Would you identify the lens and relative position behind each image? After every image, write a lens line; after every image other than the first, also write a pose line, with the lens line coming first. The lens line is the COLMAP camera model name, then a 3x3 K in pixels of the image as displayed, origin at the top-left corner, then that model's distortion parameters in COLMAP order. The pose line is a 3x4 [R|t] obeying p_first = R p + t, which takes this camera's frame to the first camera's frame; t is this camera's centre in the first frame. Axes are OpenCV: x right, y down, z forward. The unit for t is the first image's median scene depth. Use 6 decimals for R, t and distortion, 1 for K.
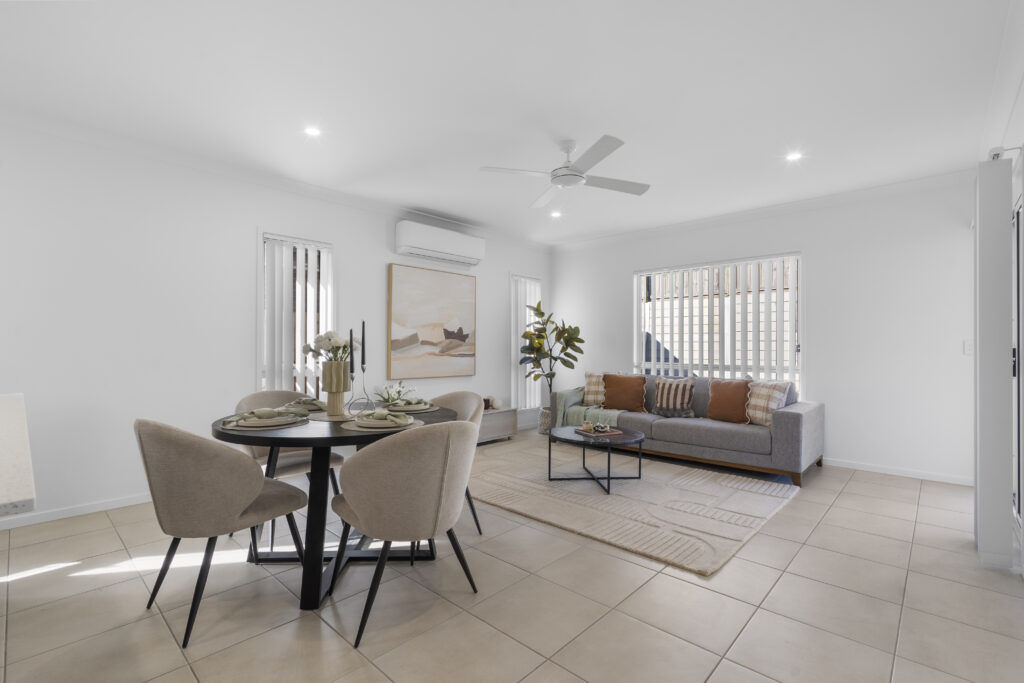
lens RADIAL K [[465.3, 0, 507.4], [0, 465.3, 345.0], [0, 0, 1]] dist [0.002216, 0.000380]
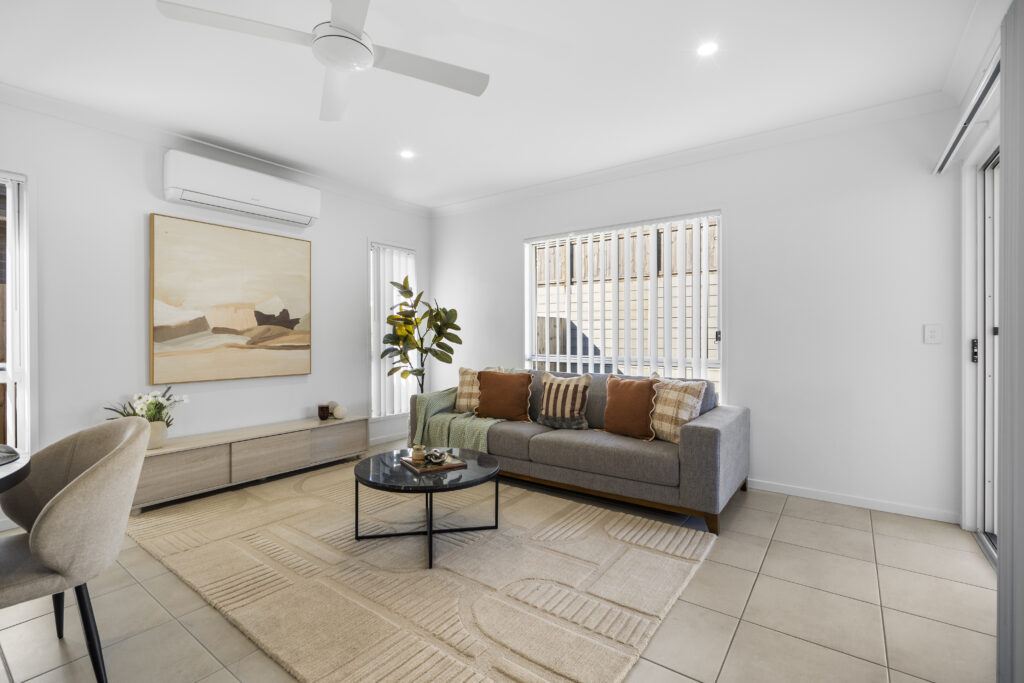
lens RADIAL K [[468.4, 0, 501.8], [0, 468.4, 337.8], [0, 0, 1]] dist [0.001079, -0.000038]
pose [[0.994132, -0.004660, 0.108071, 0.176830], [0.003570, 0.999941, 0.010274, 0.000769], [-0.108113, -0.009828, 0.994090, 0.257506]]
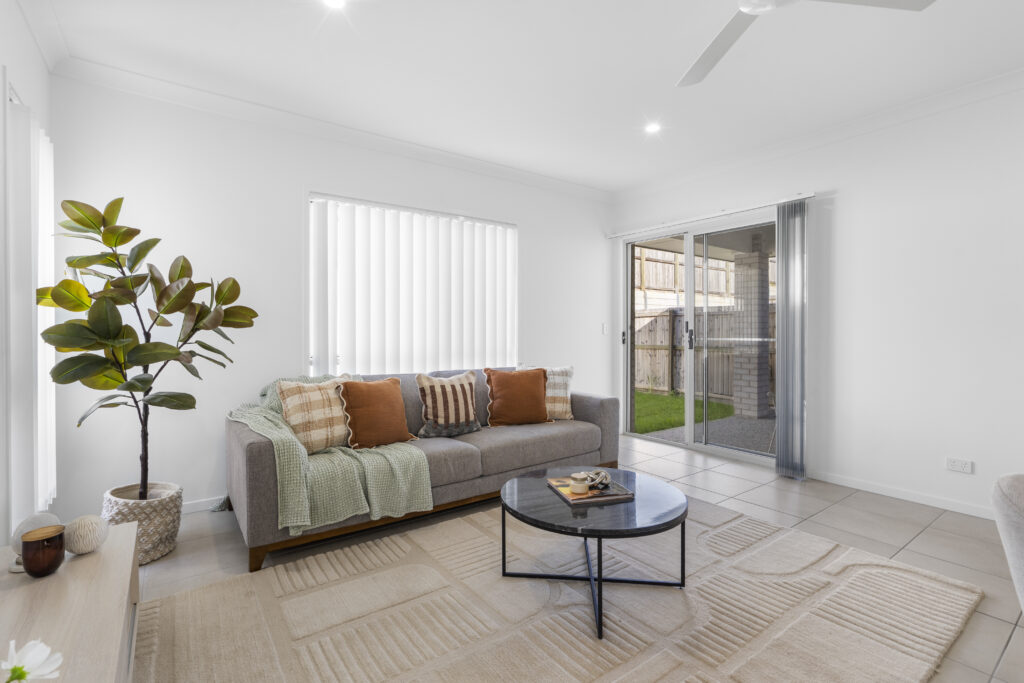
lens RADIAL K [[468.4, 0, 501.8], [0, 468.4, 337.8], [0, 0, 1]] dist [0.001079, -0.000038]
pose [[0.195847, -0.016104, 0.980502, -0.274661], [-0.003353, 0.999848, 0.017091, 0.006320], [-0.980629, -0.006635, 0.195764, 0.801489]]
